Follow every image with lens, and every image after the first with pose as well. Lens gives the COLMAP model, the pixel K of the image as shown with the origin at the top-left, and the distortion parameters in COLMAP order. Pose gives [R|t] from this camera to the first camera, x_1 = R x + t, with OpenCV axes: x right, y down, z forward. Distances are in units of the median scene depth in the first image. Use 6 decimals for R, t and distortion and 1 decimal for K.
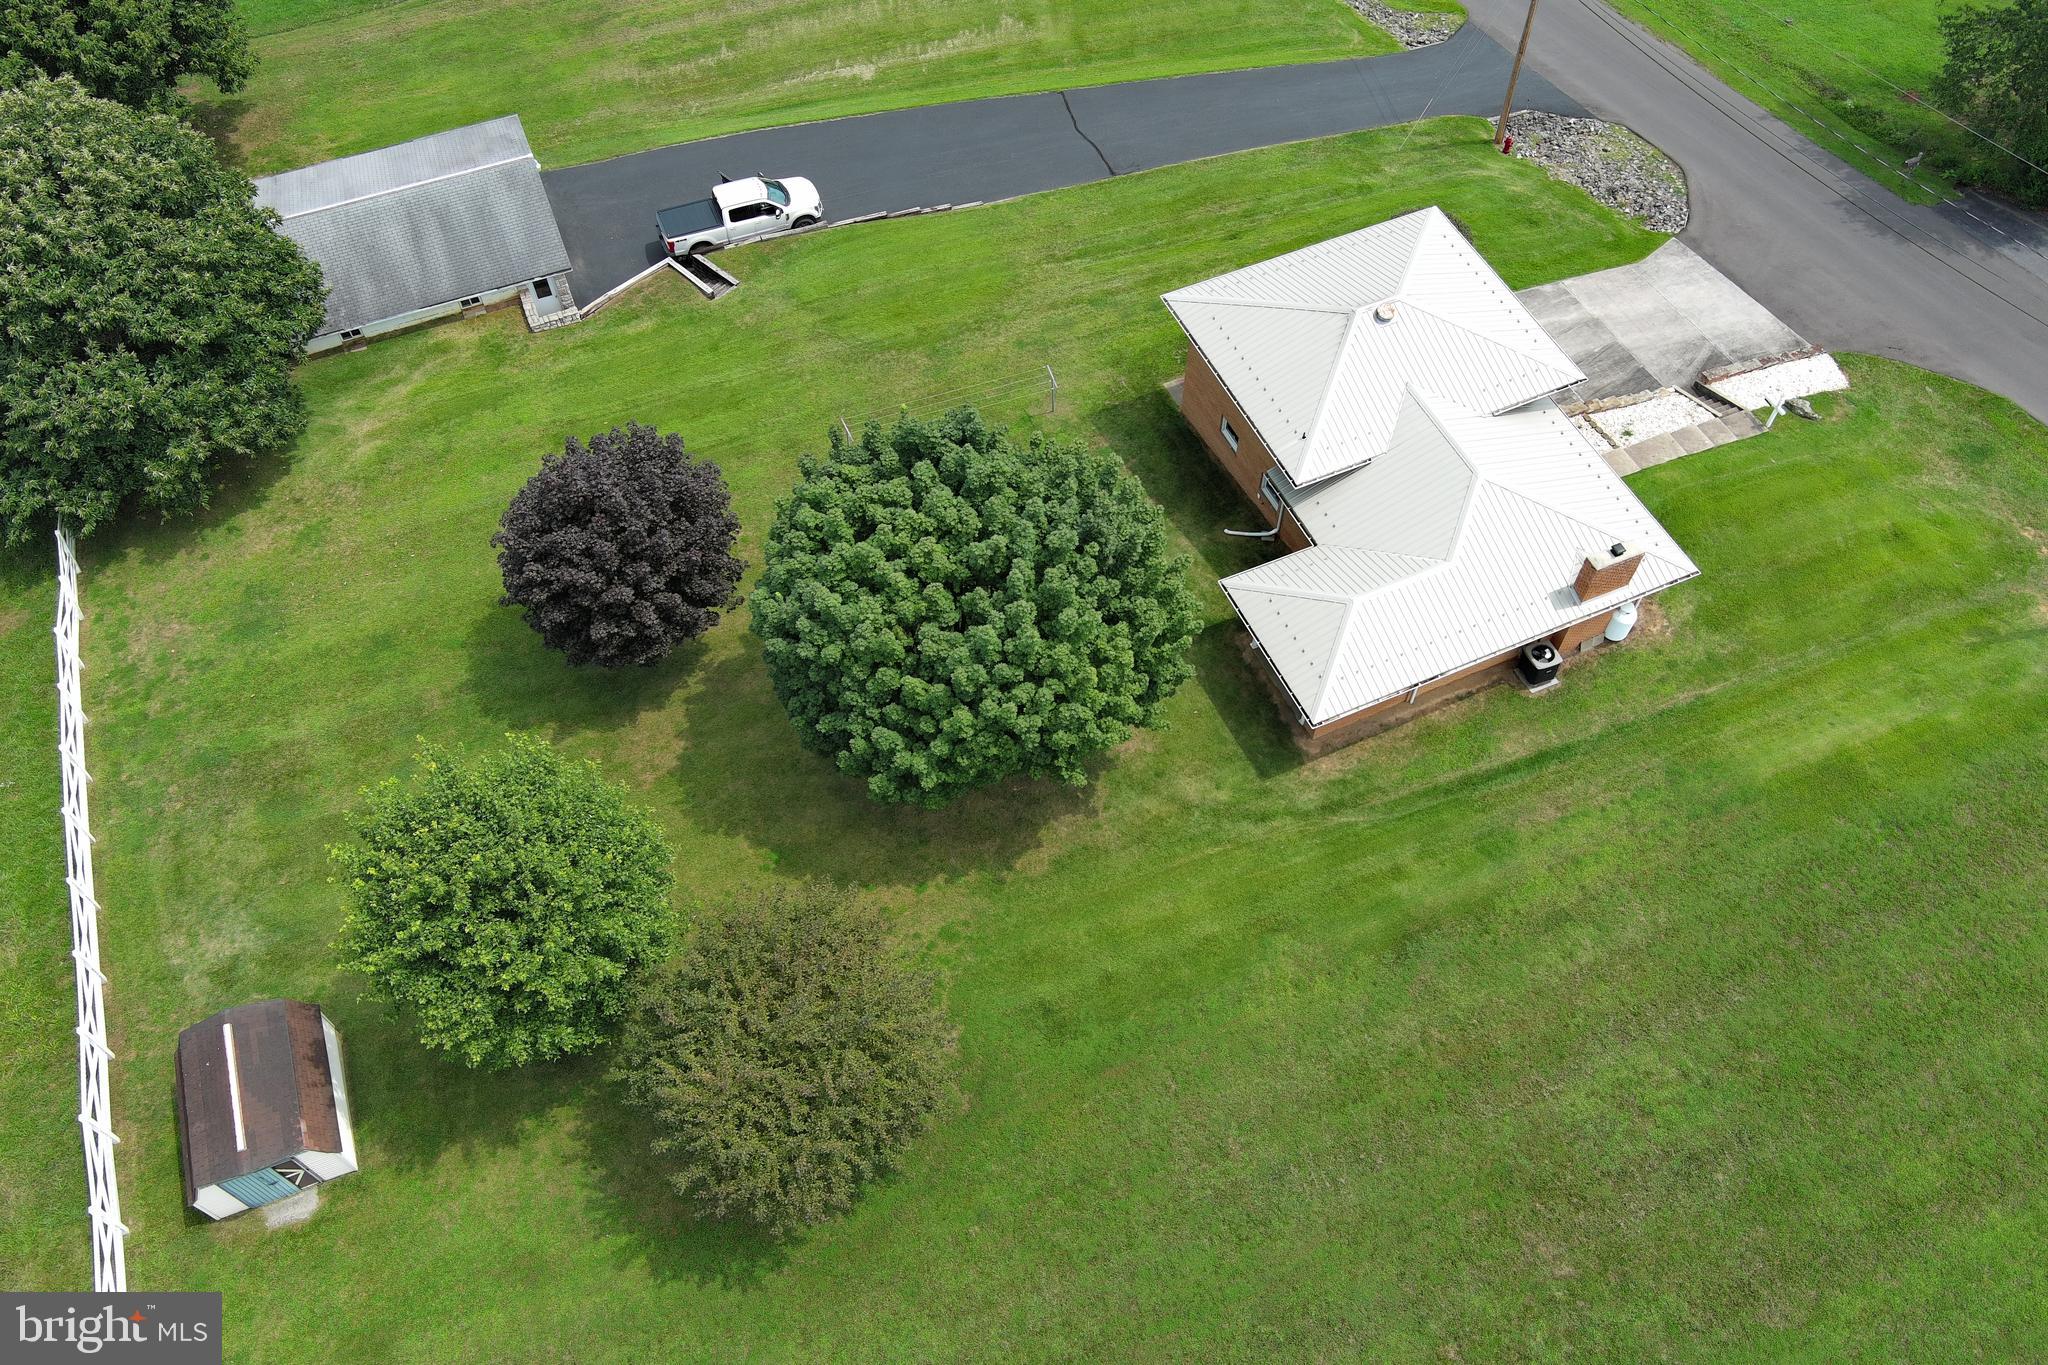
lens RADIAL K [[1585.3, 0, 1028.0], [0, 1585.3, 679.0], [0, 0, 1]] dist [0.022035, -0.039658]
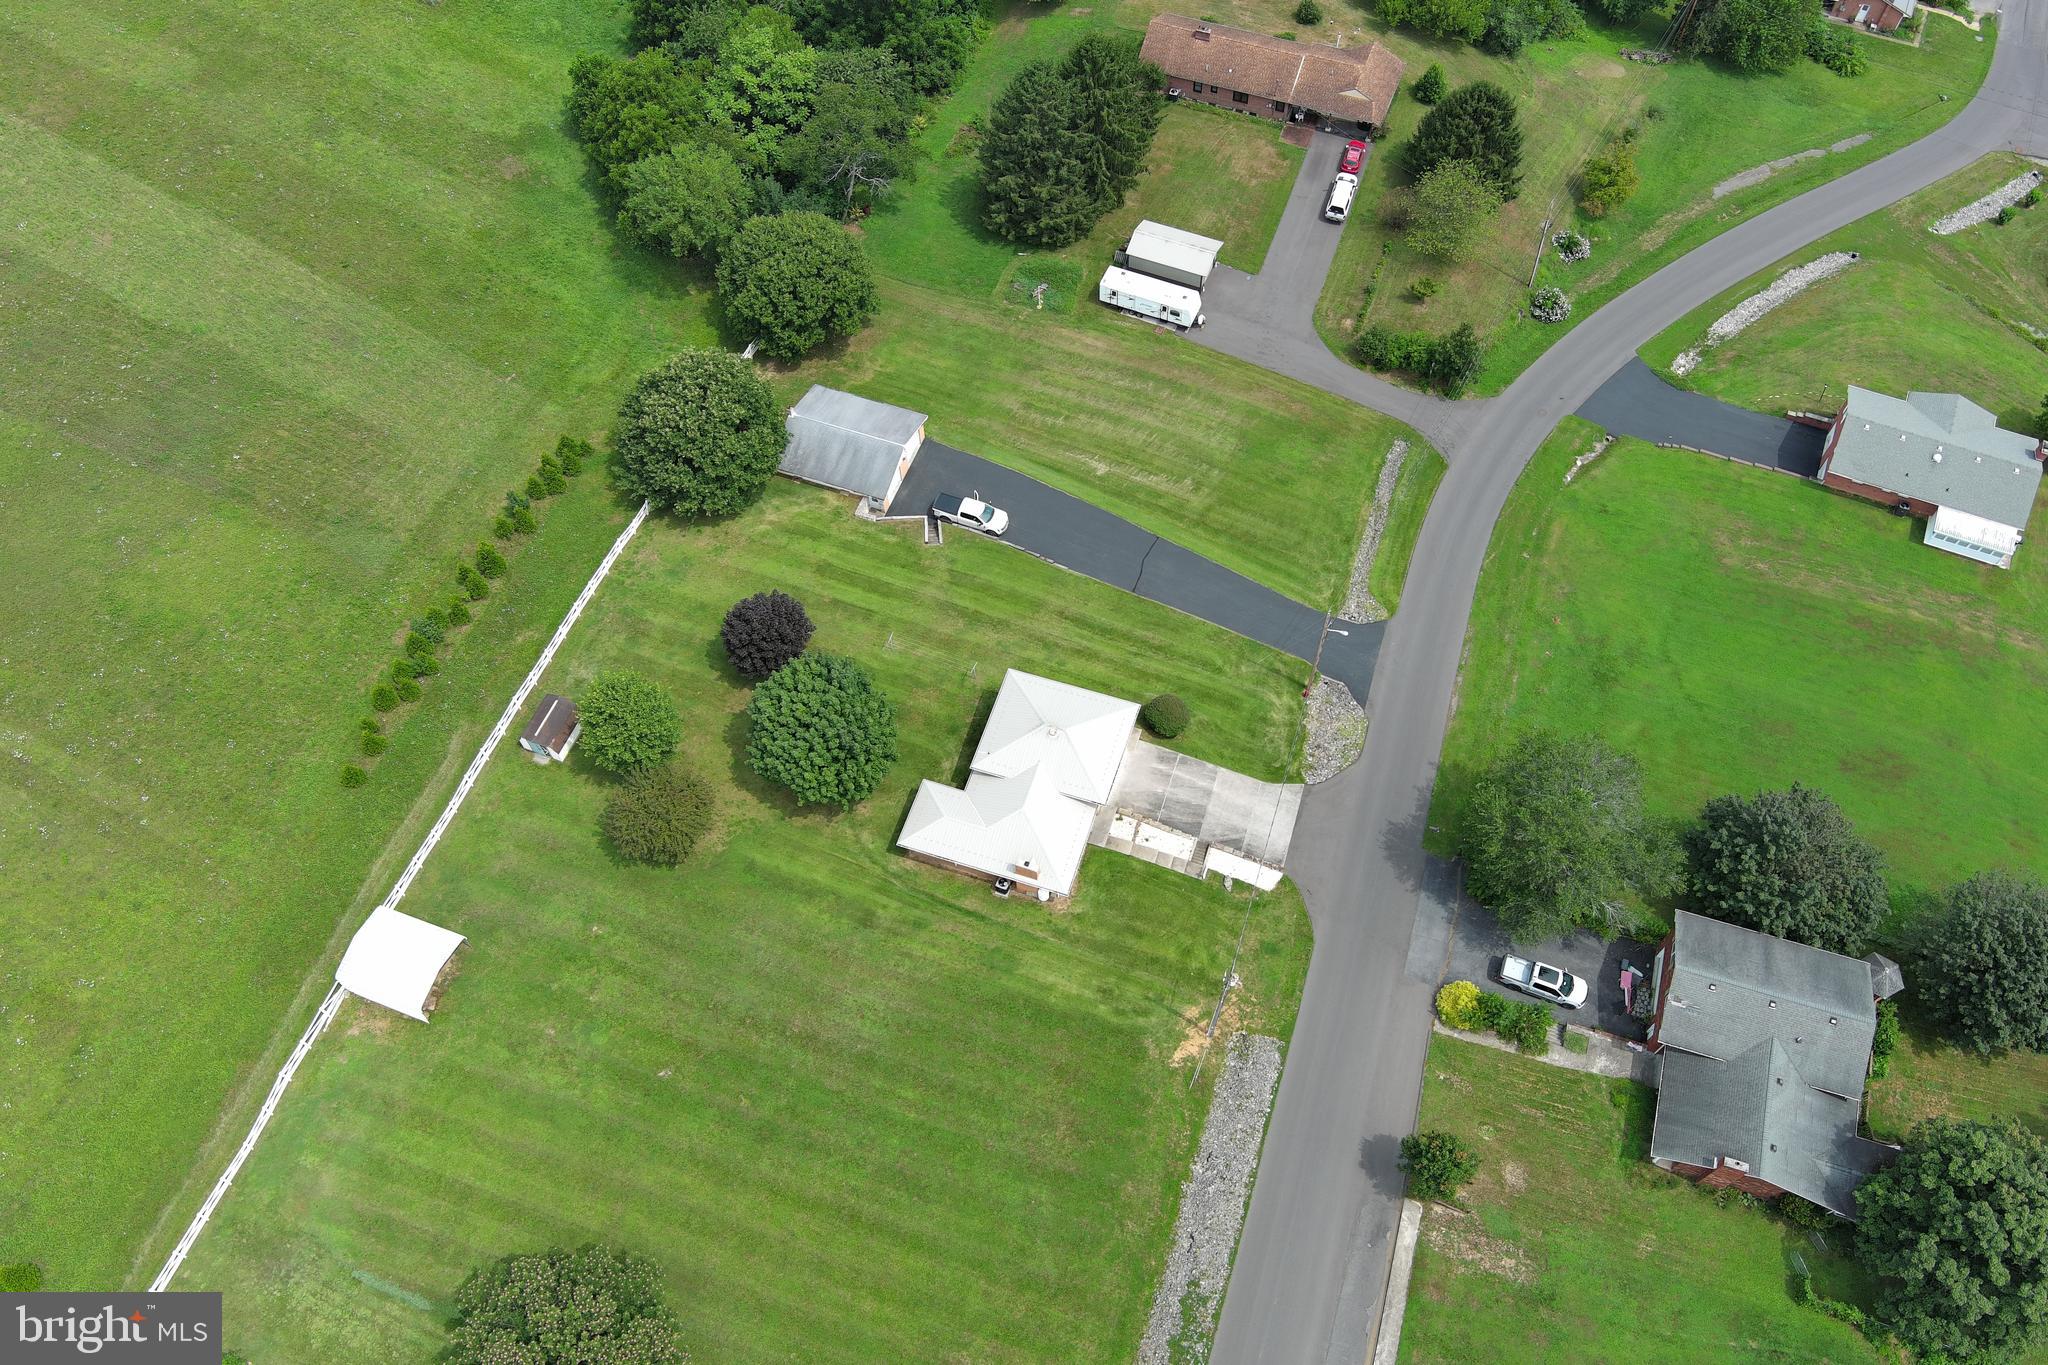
lens RADIAL K [[1585.3, 0, 1028.0], [0, 1585.3, 679.0], [0, 0, 1]] dist [0.022035, -0.039658]
pose [[0.737394, 0.579172, -0.347578, 0.948101], [-0.555591, 0.812715, 0.175536, -0.670569], [0.384147, 0.063672, 0.921074, -1.171024]]
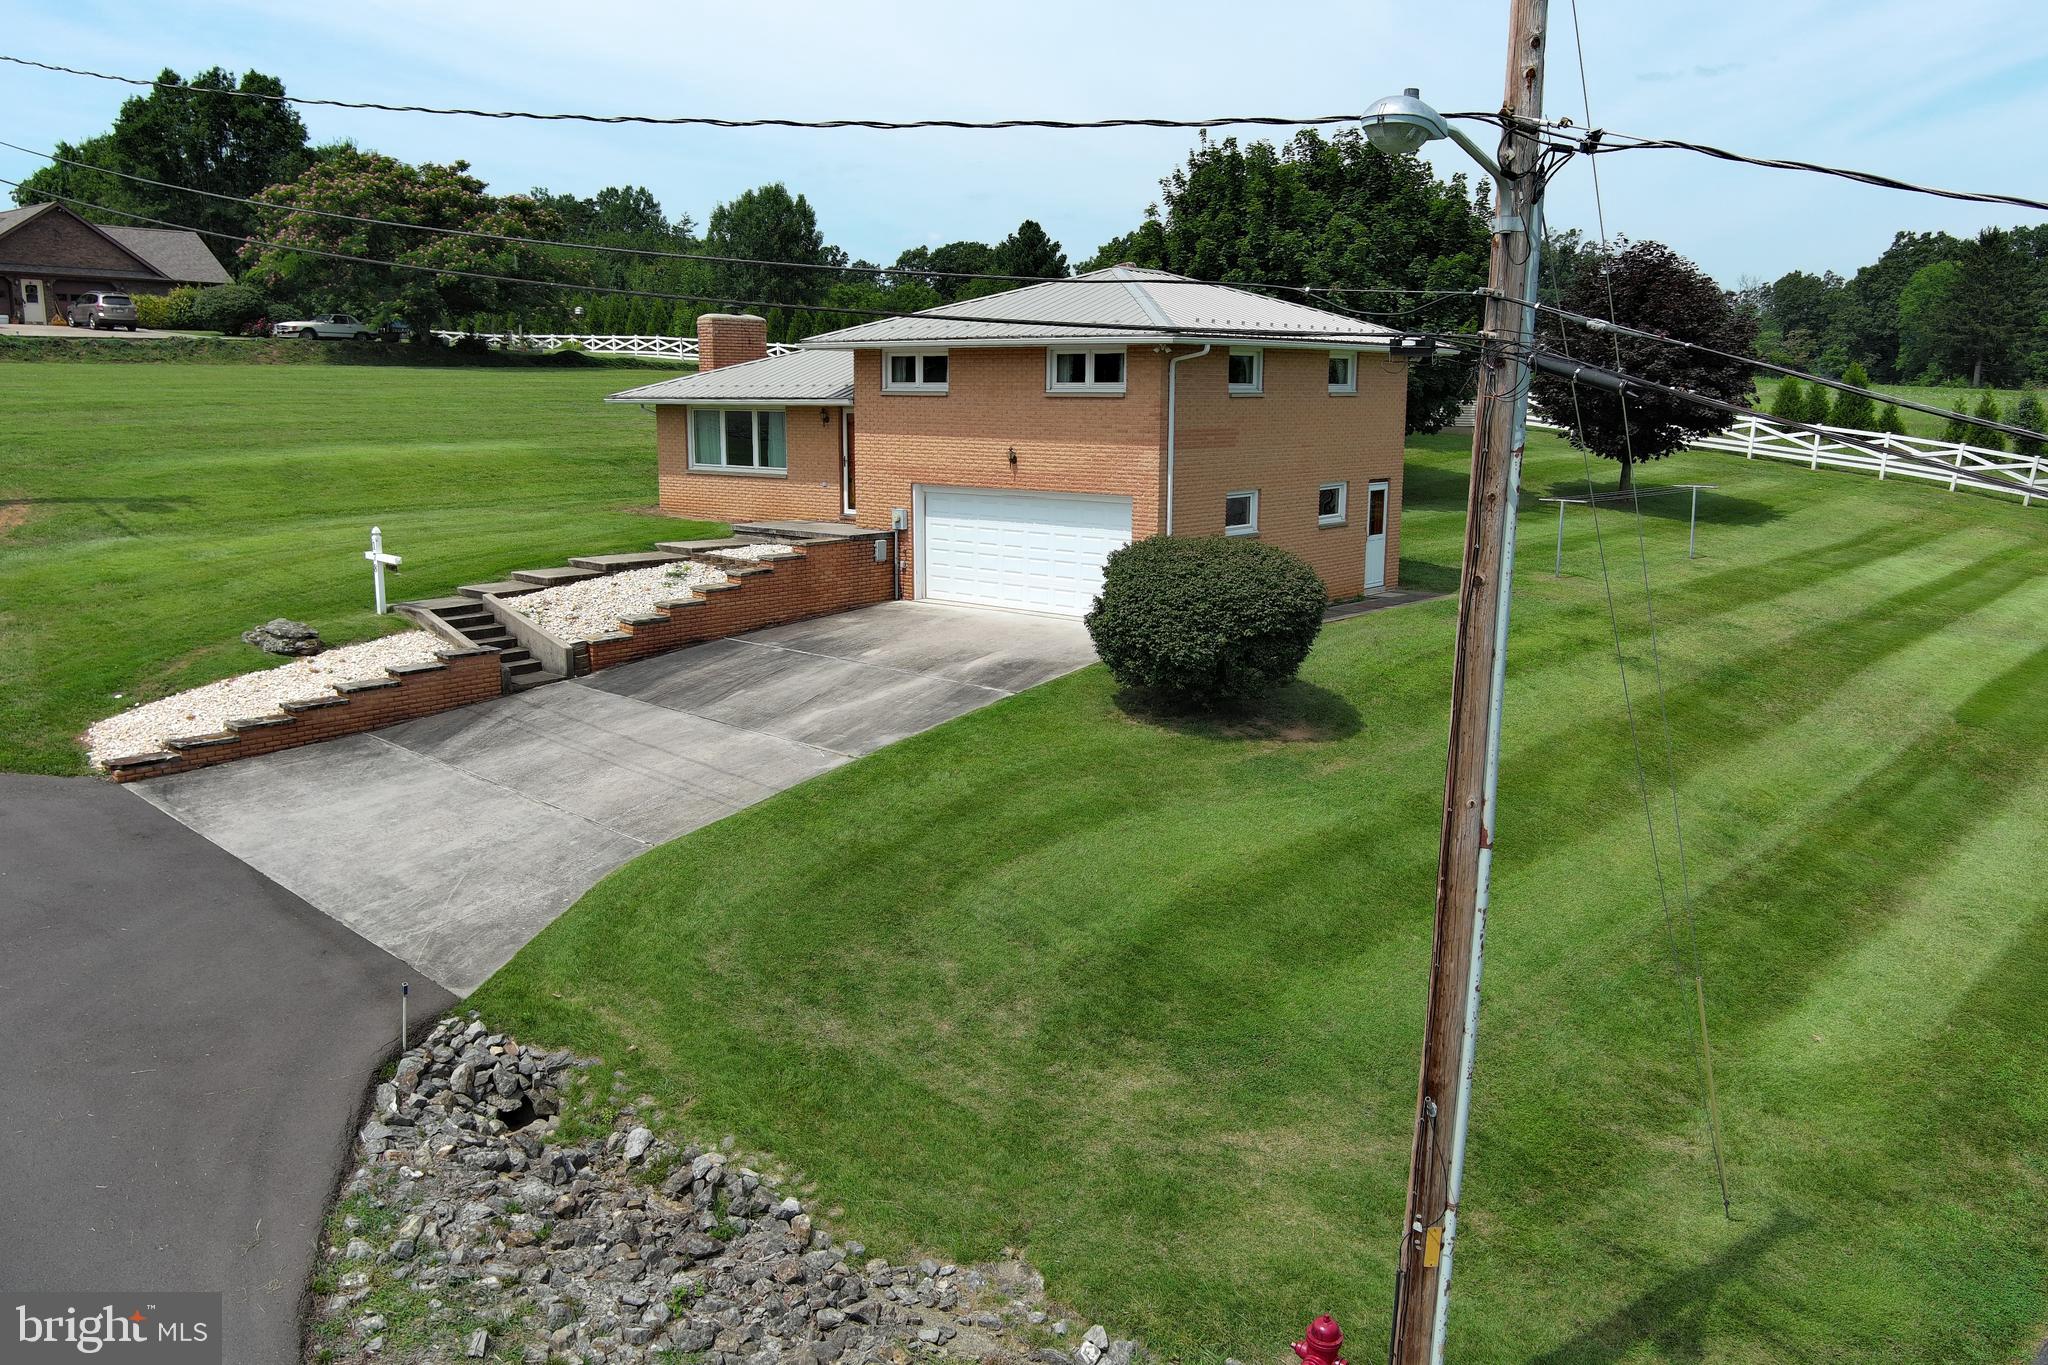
lens RADIAL K [[1581.7, 0, 1024.0], [0, 1581.7, 682.5], [0, 0, 1]] dist [0.017288, -0.015532]
pose [[-0.899734, 0.078532, -0.429314, 0.537026], [-0.364799, 0.404668, 0.838550, -0.671605], [0.239583, 0.911085, -0.335445, 1.322150]]
